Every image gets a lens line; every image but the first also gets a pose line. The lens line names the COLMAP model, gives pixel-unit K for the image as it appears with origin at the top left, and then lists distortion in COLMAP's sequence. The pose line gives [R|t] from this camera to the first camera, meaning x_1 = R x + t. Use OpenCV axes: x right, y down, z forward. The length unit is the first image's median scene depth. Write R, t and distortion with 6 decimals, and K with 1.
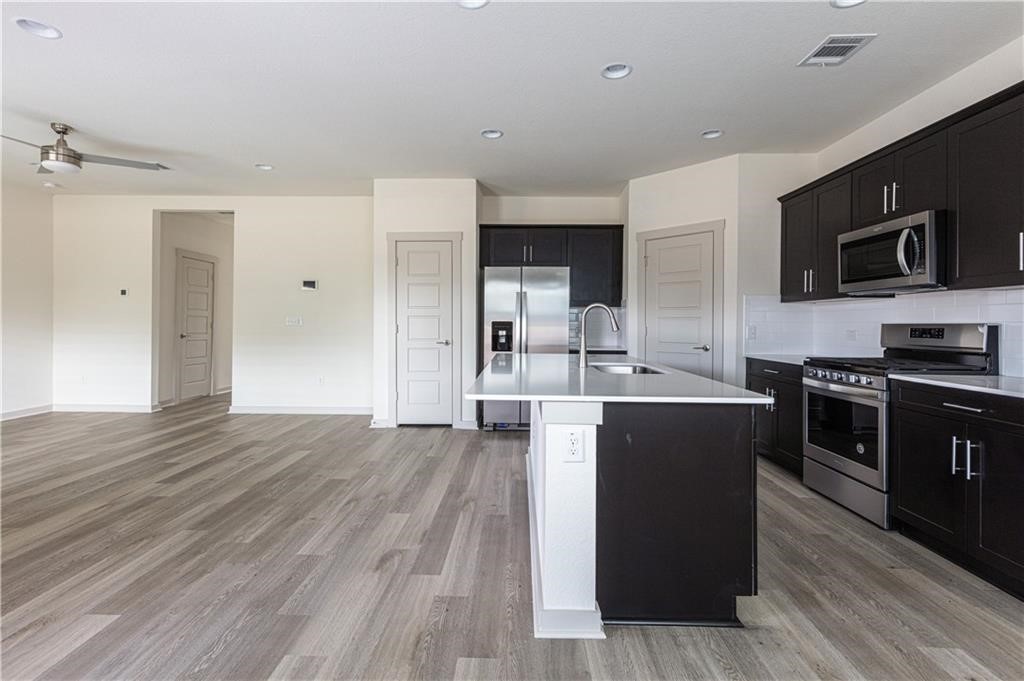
lens RADIAL K [[476.6, 0, 511.1], [0, 476.6, 333.3], [0, 0, 1]] dist [0.009519, -0.002475]
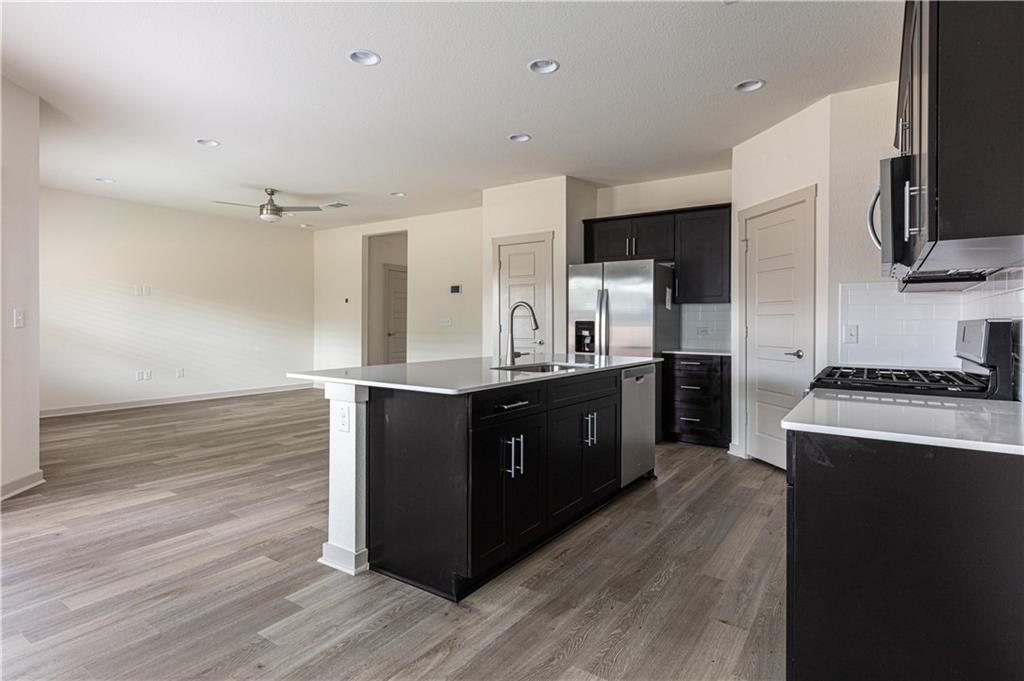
lens RADIAL K [[538.6, 0, 512.1], [0, 538.6, 334.7], [0, 0, 1]] dist [0.003808, 0.000990]
pose [[0.835663, 0.008247, -0.549180, 0.454269], [-0.009479, 0.999955, 0.000593, 0.003346], [0.549161, 0.004710, 0.835704, 0.019186]]
